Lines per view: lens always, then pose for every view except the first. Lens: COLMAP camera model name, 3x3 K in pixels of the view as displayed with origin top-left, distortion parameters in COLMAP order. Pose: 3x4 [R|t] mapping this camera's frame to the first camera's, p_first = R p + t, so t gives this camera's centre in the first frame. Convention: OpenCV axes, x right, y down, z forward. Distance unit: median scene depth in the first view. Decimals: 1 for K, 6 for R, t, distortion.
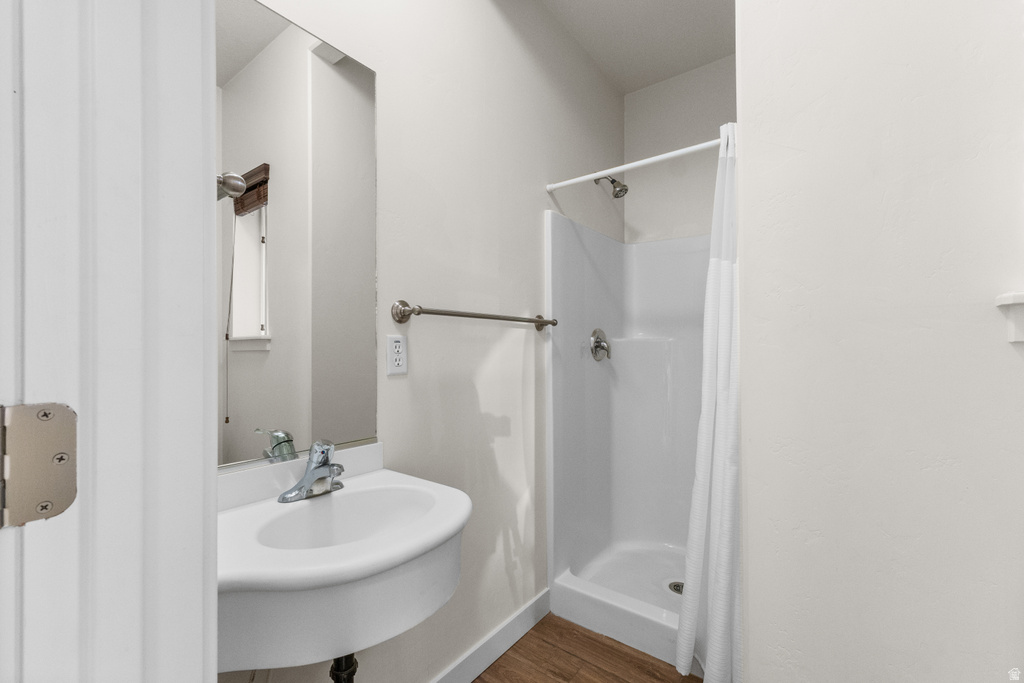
lens RADIAL K [[435.7, 0, 514.5], [0, 435.7, 347.1], [0, 0, 1]] dist [0.000361, -0.000161]
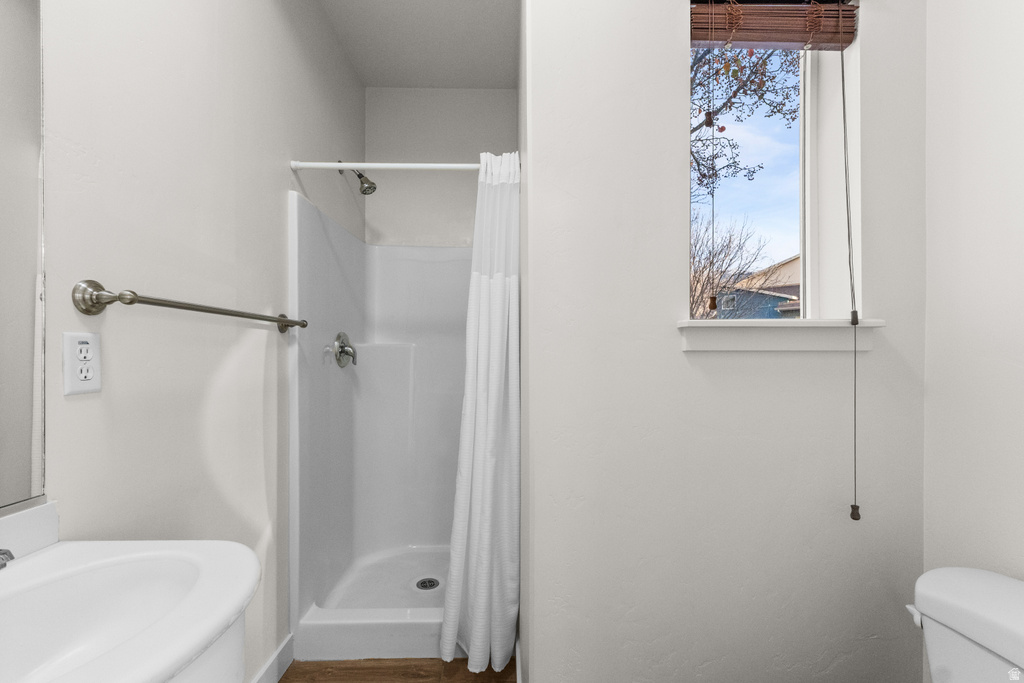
lens RADIAL K [[442.3, 0, 511.7], [0, 442.3, 356.0], [0, 0, 1]] dist [-0.001058, -0.000352]
pose [[0.777009, -0.000695, 0.629489, -0.140668], [-0.004397, 0.999969, 0.006532, 0.000016], [-0.629474, -0.007844, 0.776982, 0.060687]]
